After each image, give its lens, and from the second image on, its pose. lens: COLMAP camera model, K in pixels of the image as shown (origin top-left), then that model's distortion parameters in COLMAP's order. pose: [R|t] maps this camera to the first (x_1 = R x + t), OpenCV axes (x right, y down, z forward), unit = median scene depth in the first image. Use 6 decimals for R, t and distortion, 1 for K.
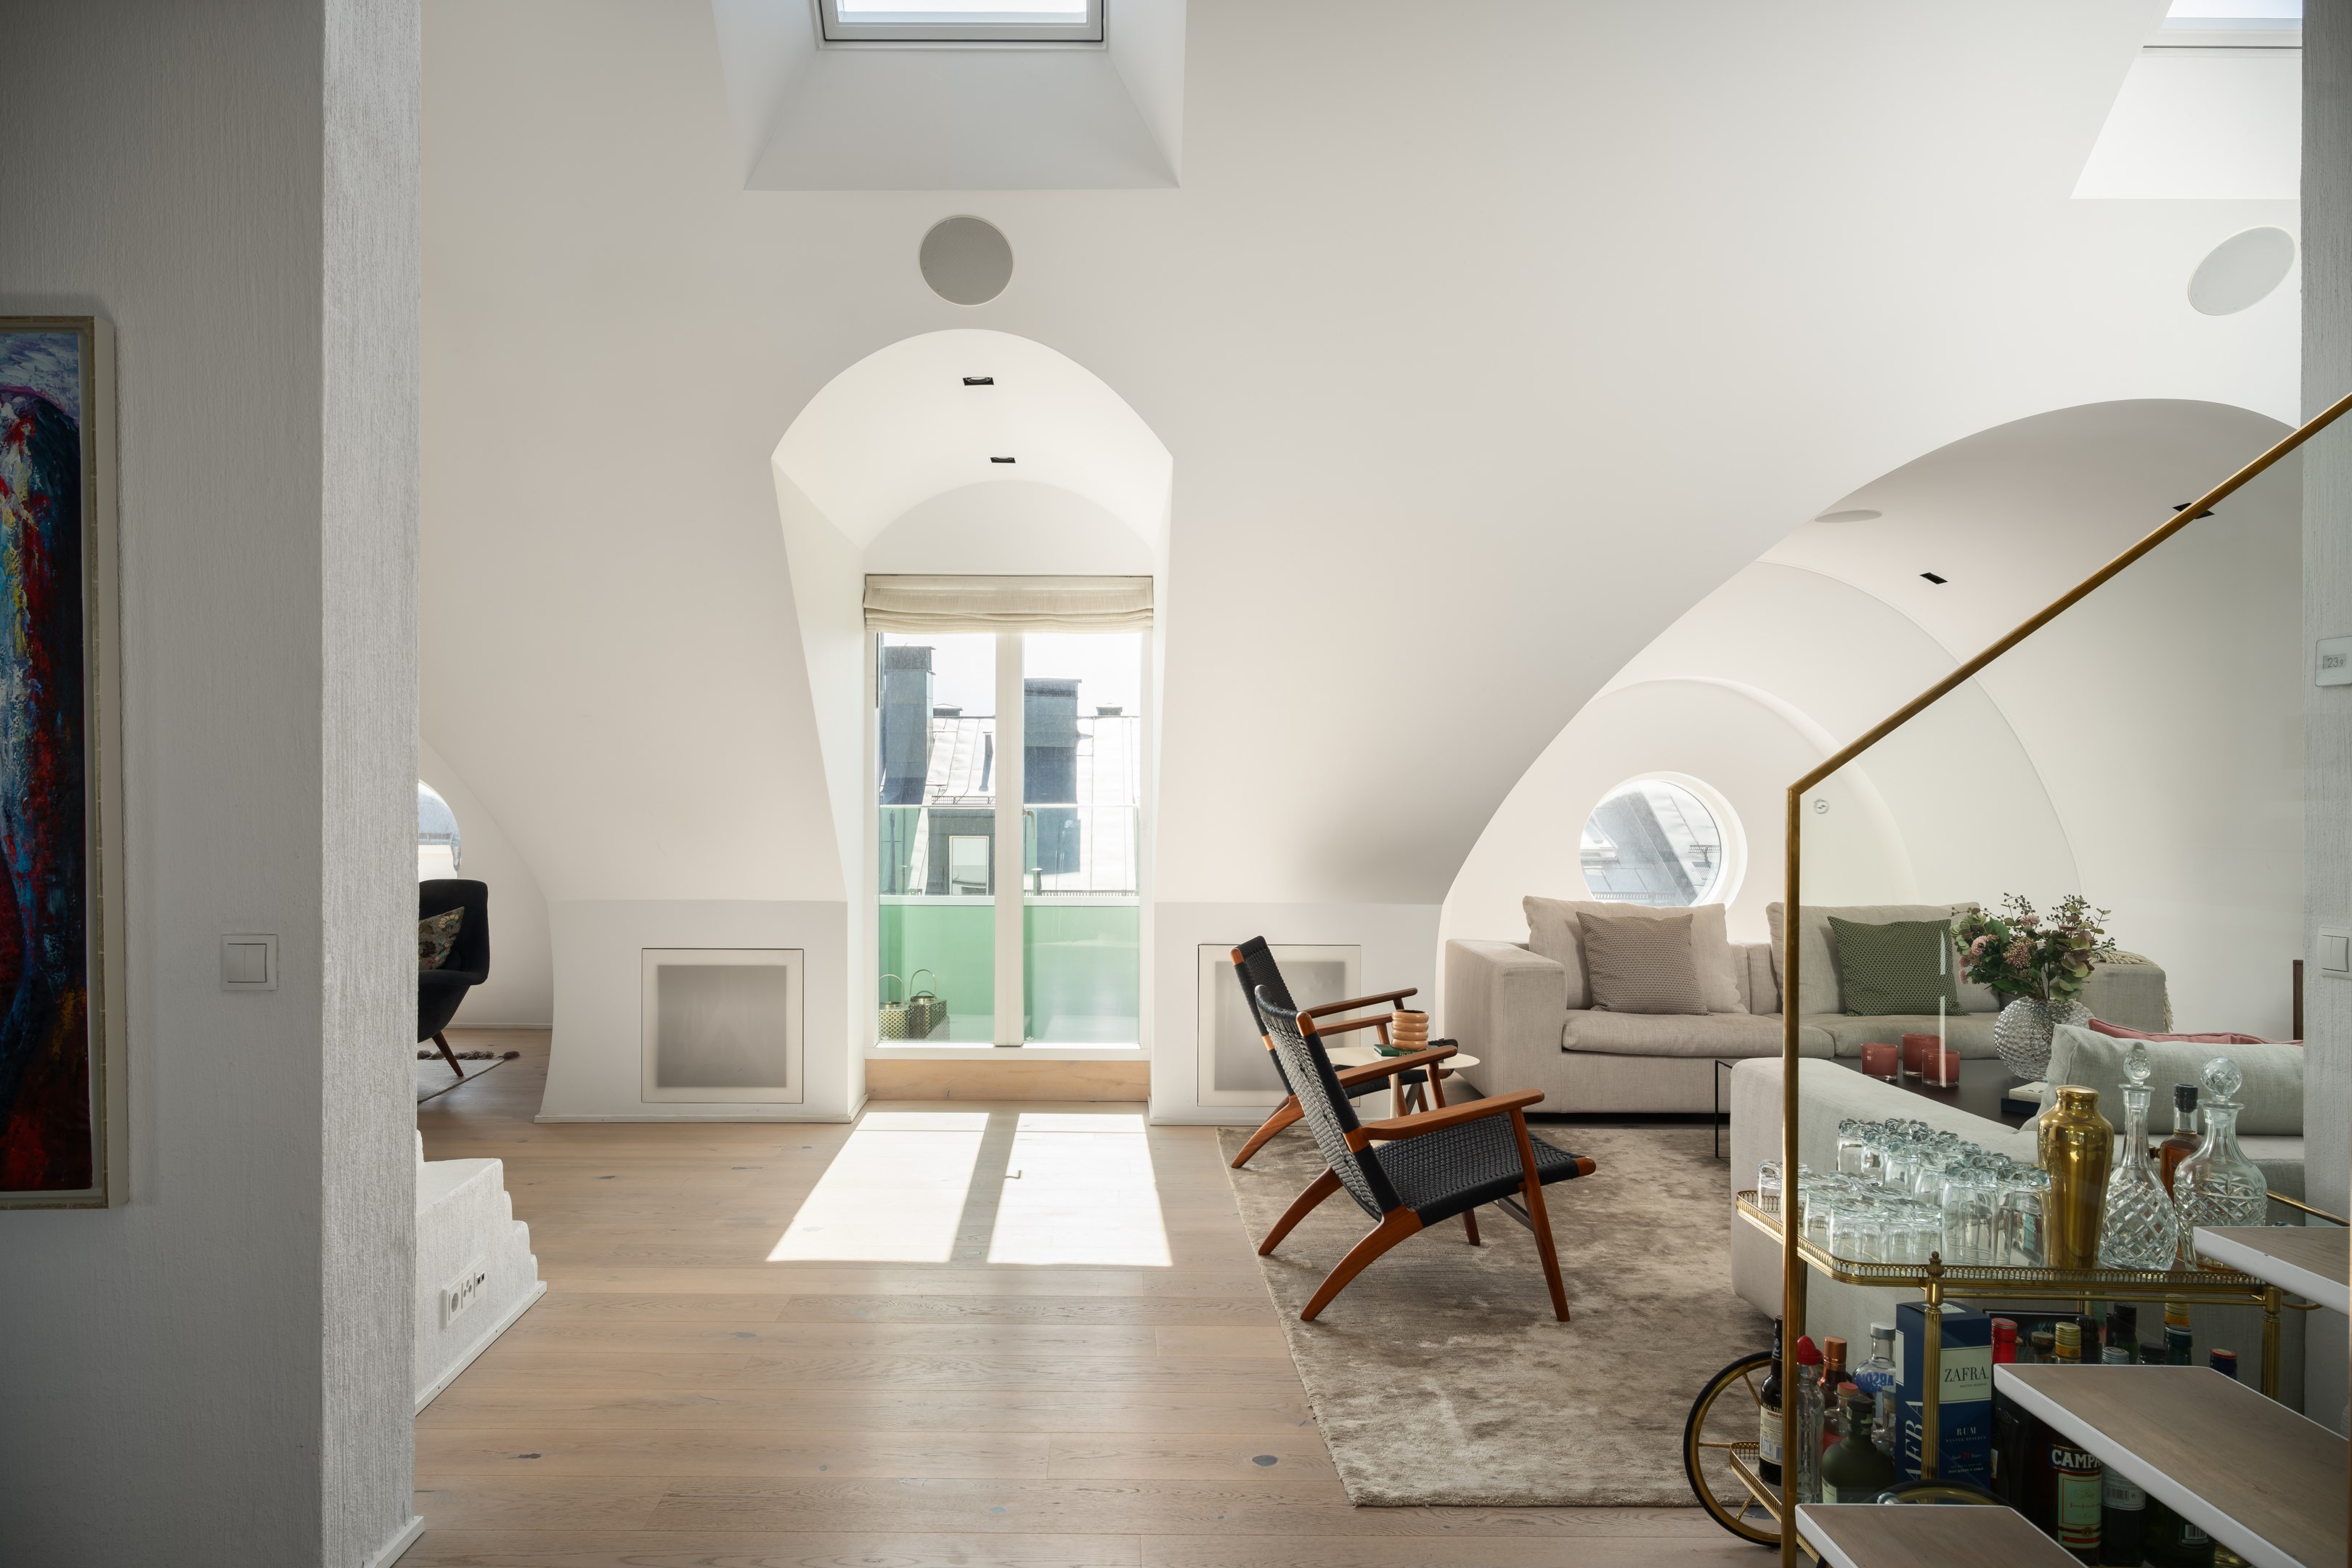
lens RADIAL K [[1540.0, 0, 1094.8], [0, 1540.0, 807.3], [0, 0, 1]] dist [0.002334, 0.001013]
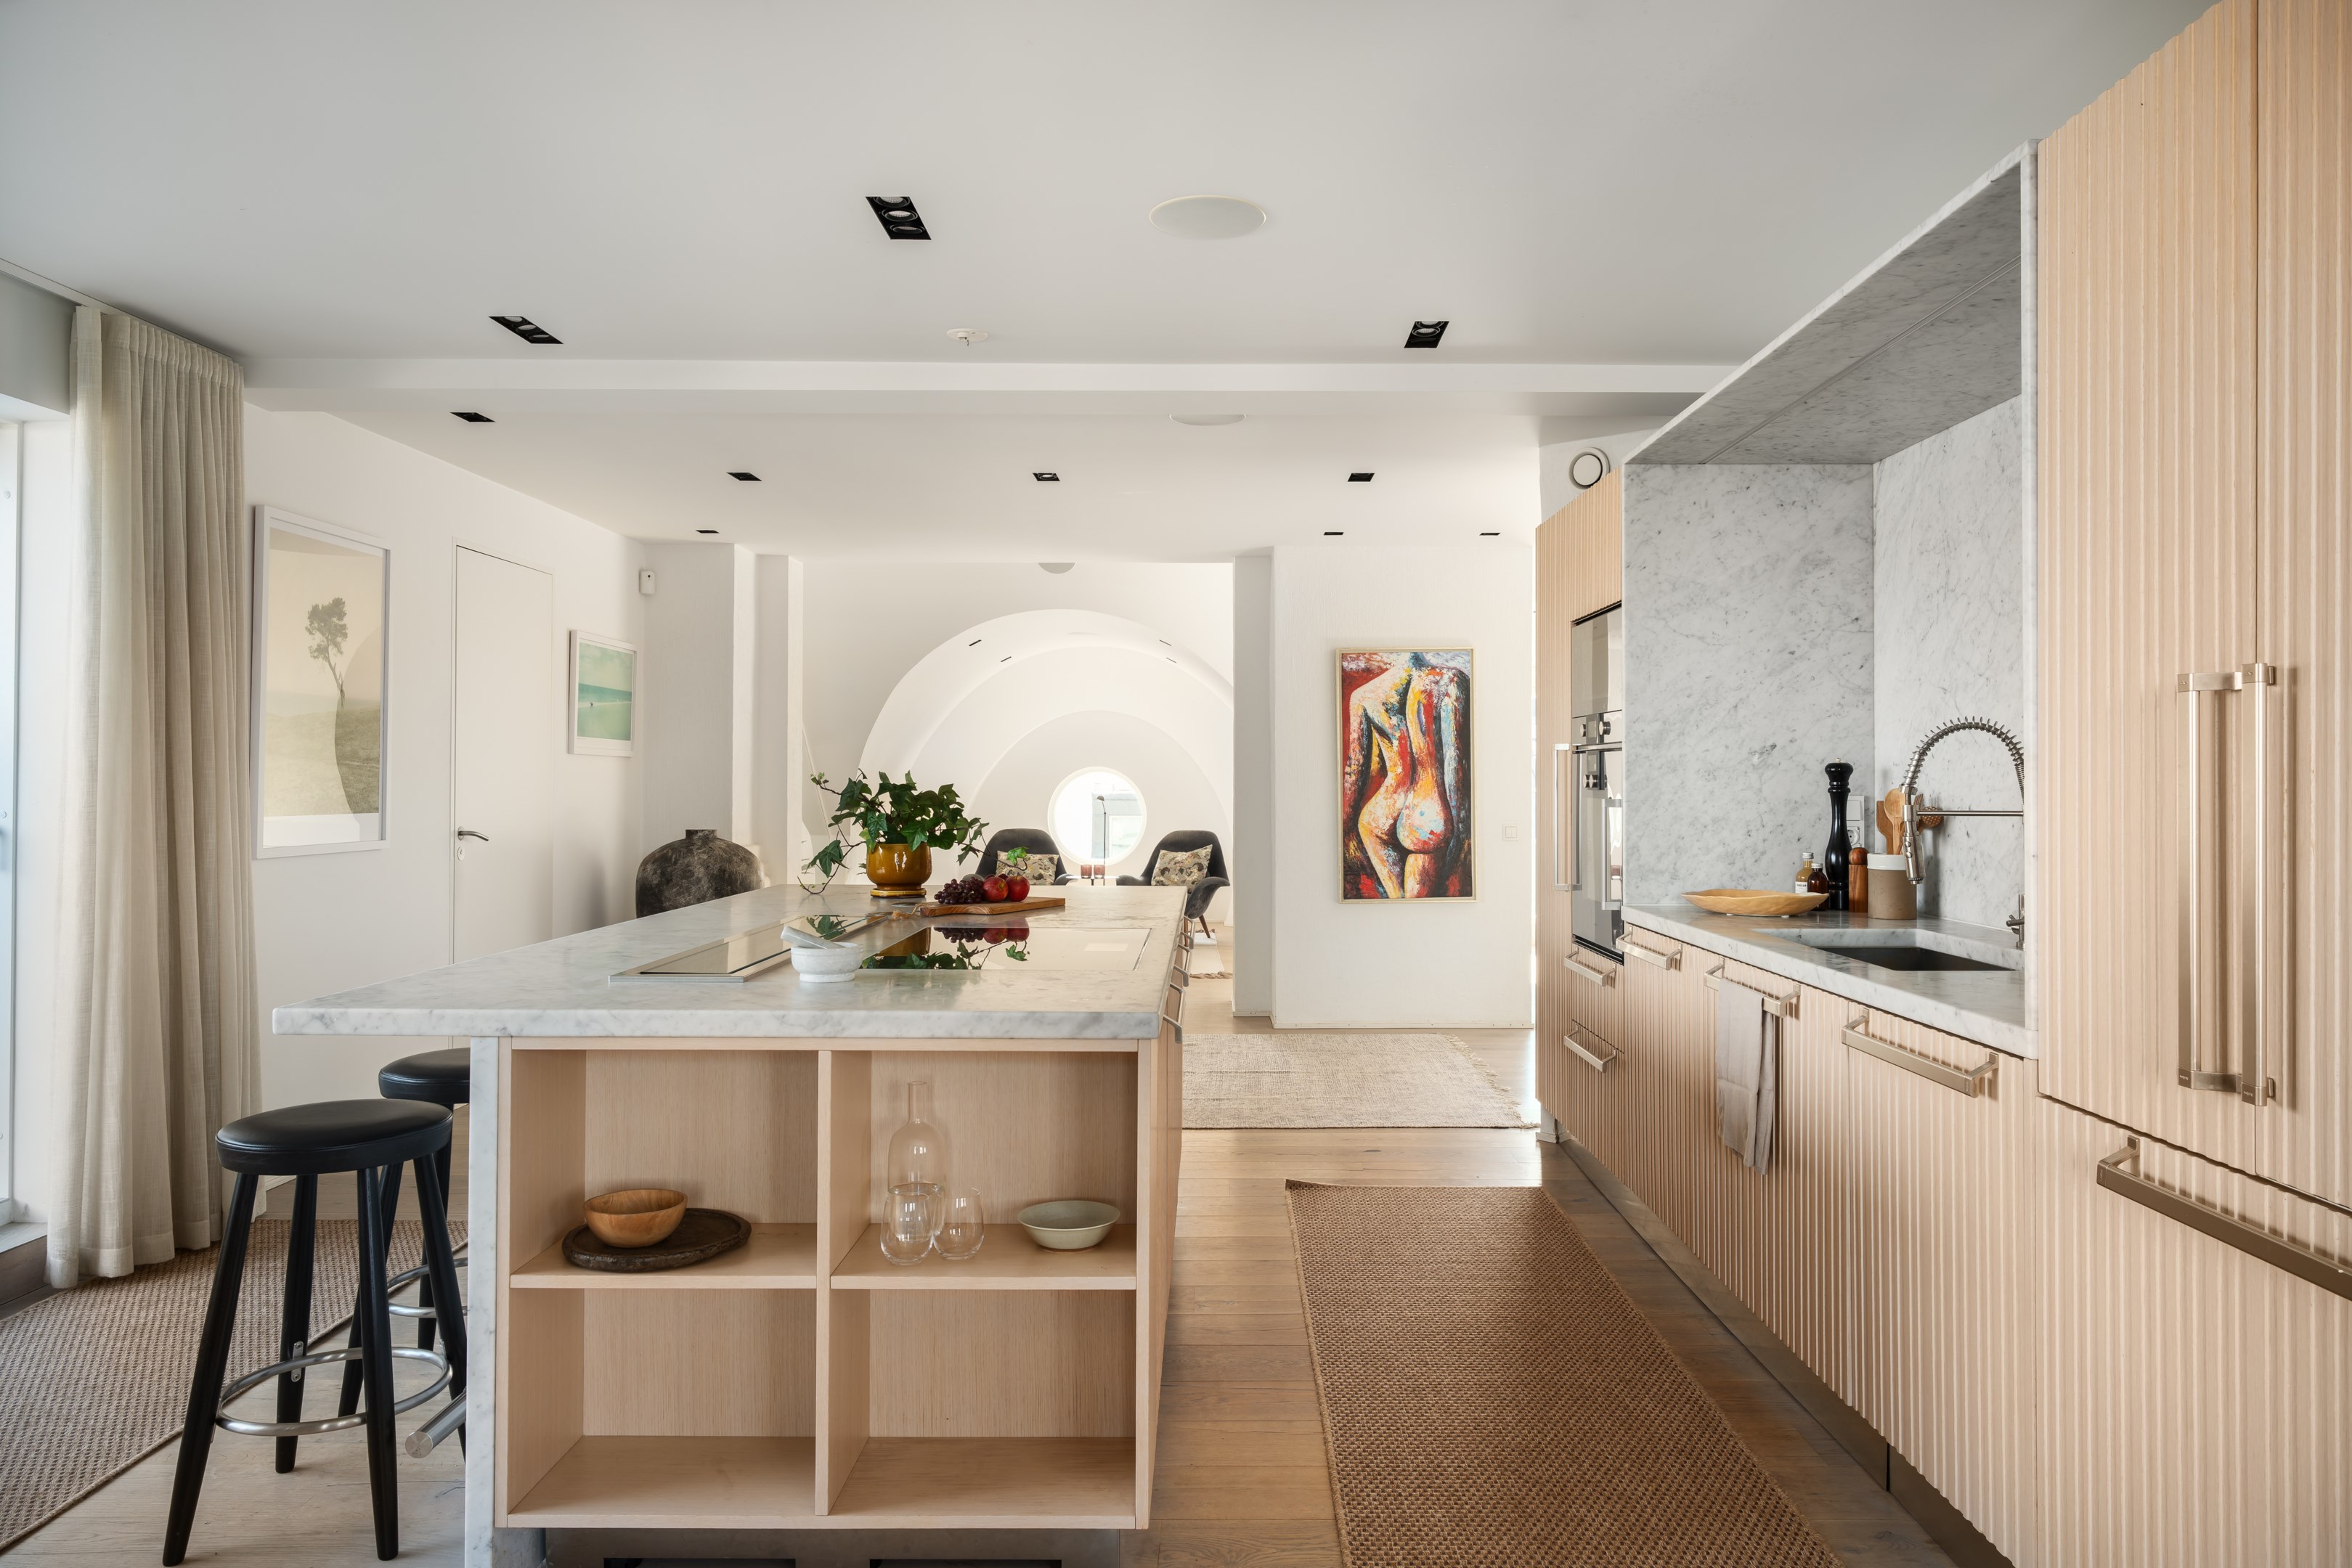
lens RADIAL K [[1529.4, 0, 1167.6], [0, 1529.4, 783.7], [0, 0, 1]] dist [-0.022857, 0.037352]
pose [[0.999721, 0.000985, -0.023610, -0.766168], [-0.001147, 0.999976, -0.006816, 0.010117], [0.023603, 0.006841, 0.999698, -1.502569]]
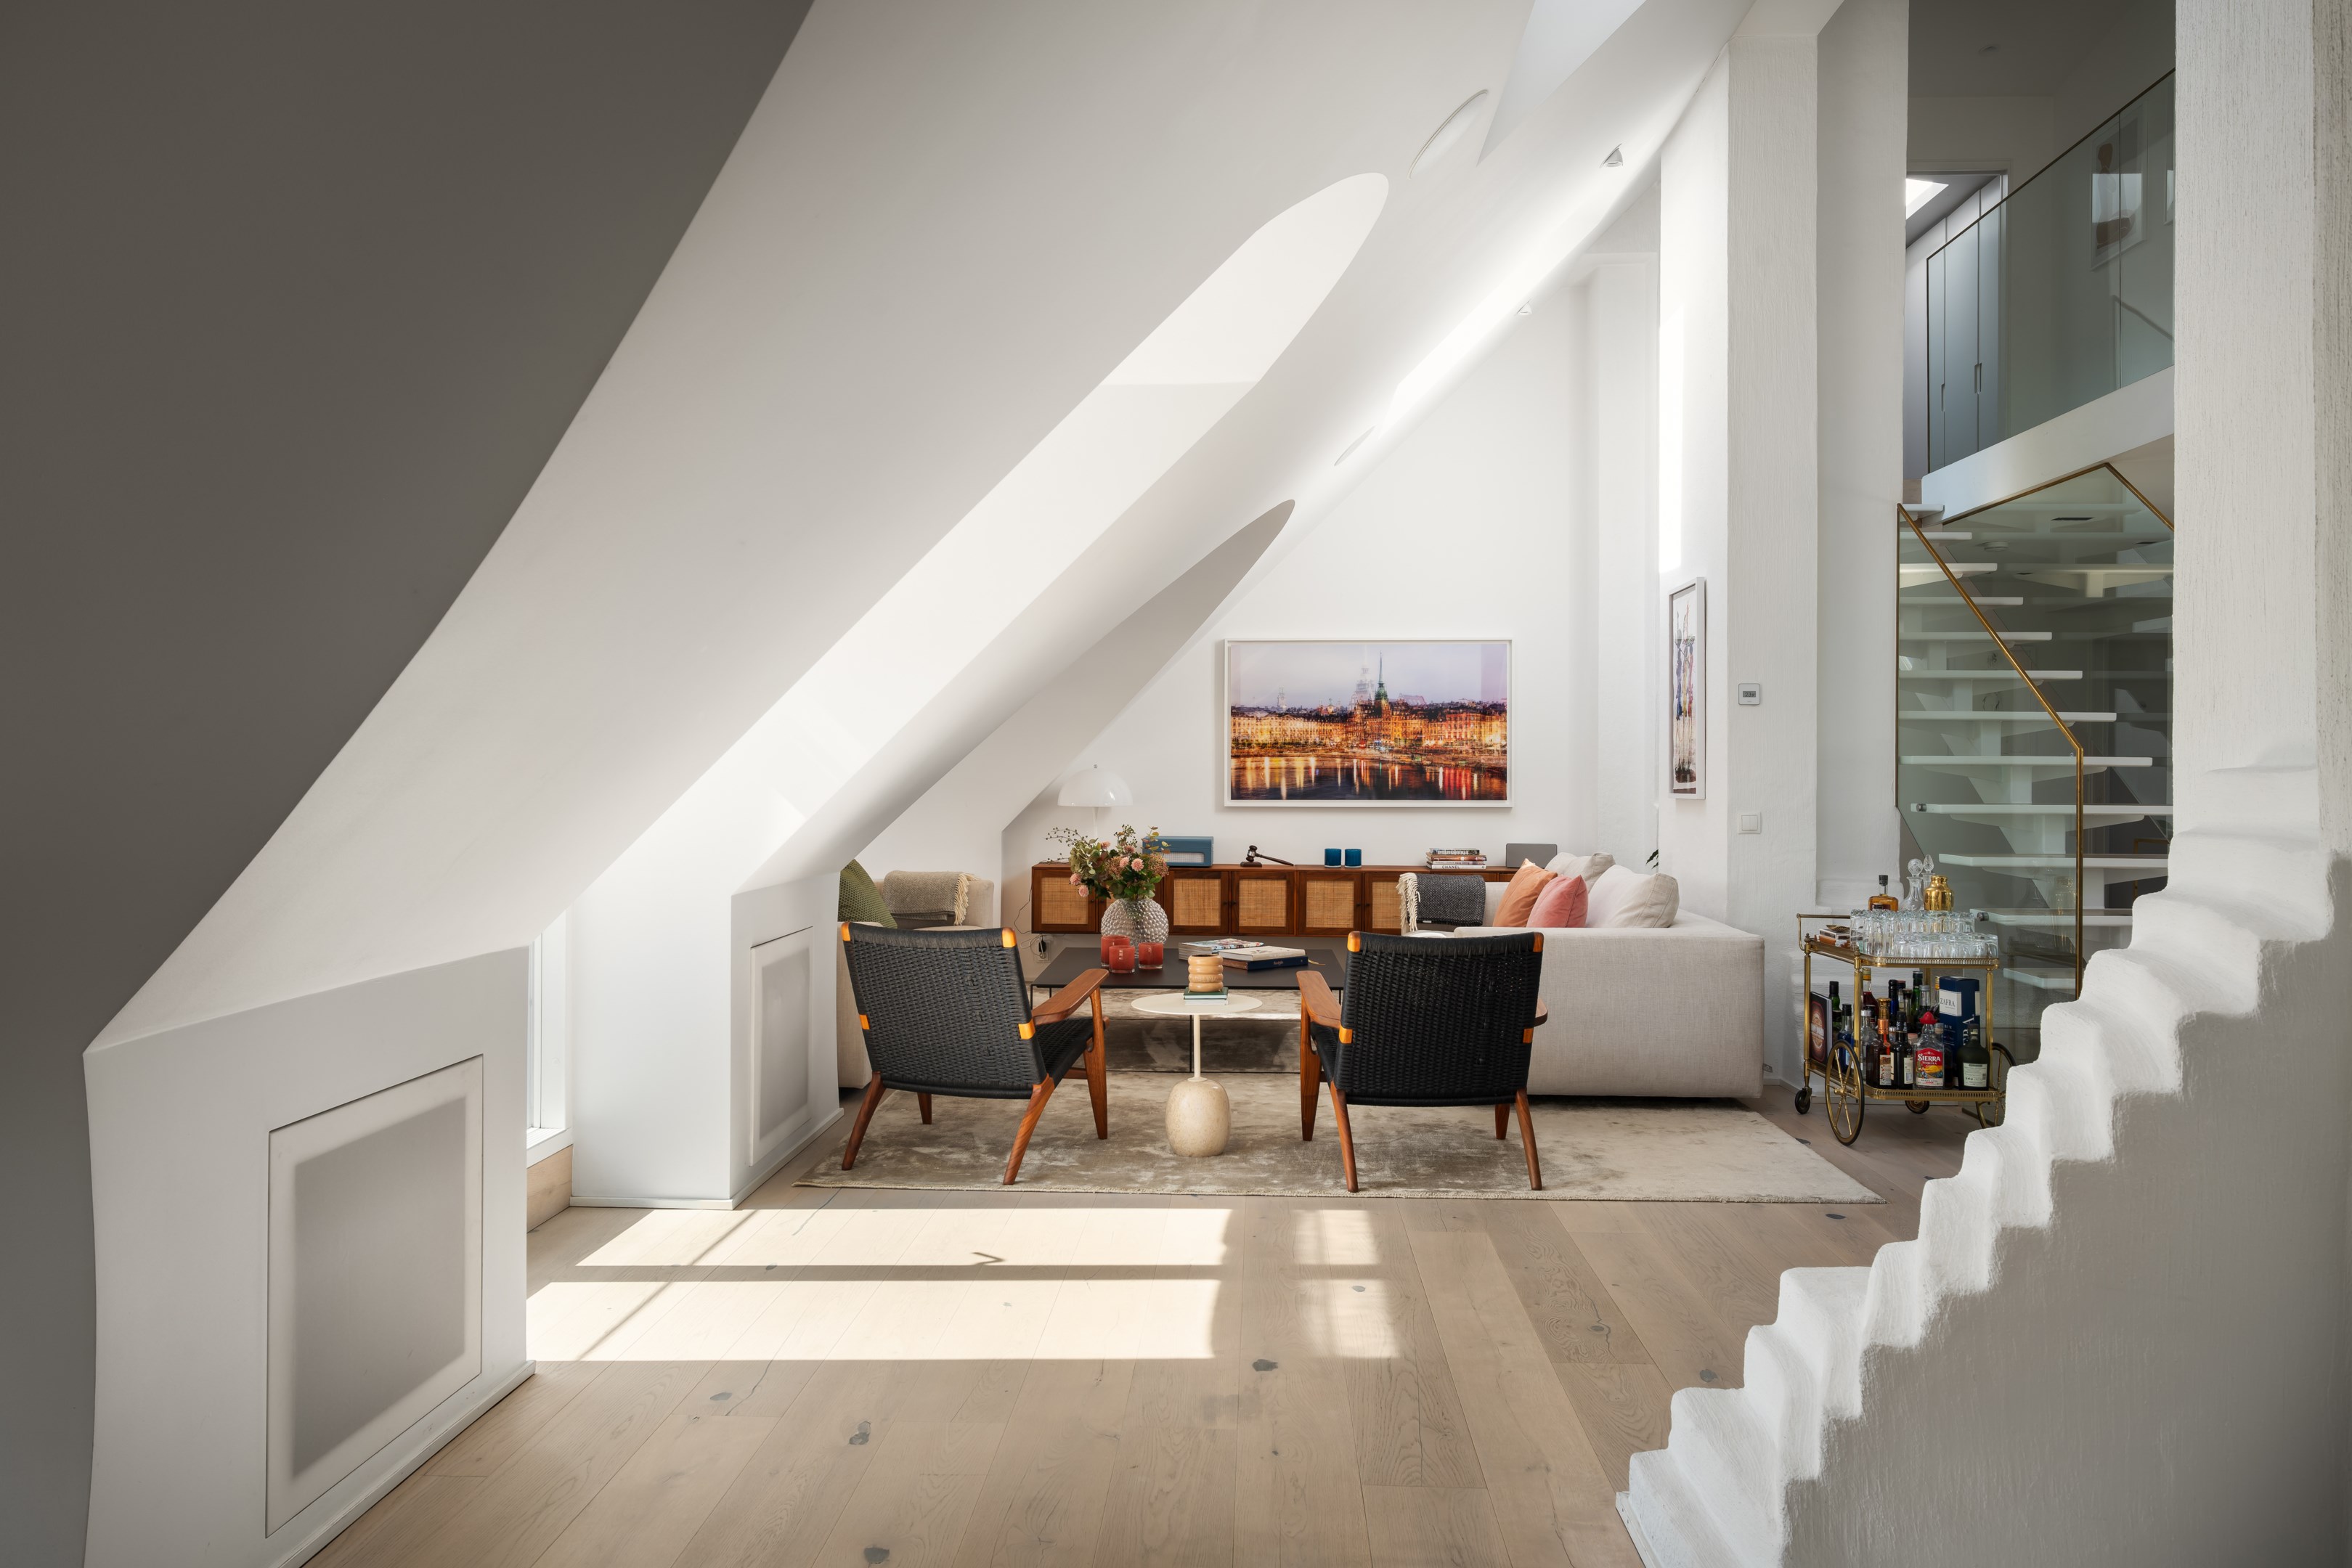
lens RADIAL K [[1545.8, 0, 1182.9], [0, 1545.8, 769.1], [0, 0, 1]] dist [0.000175, 0.000134]
pose [[0.053287, -0.003254, 0.998574, -1.070068], [0.004182, 0.999987, 0.003035, 0.002955], [-0.998570, 0.004014, 0.053300, 1.205740]]
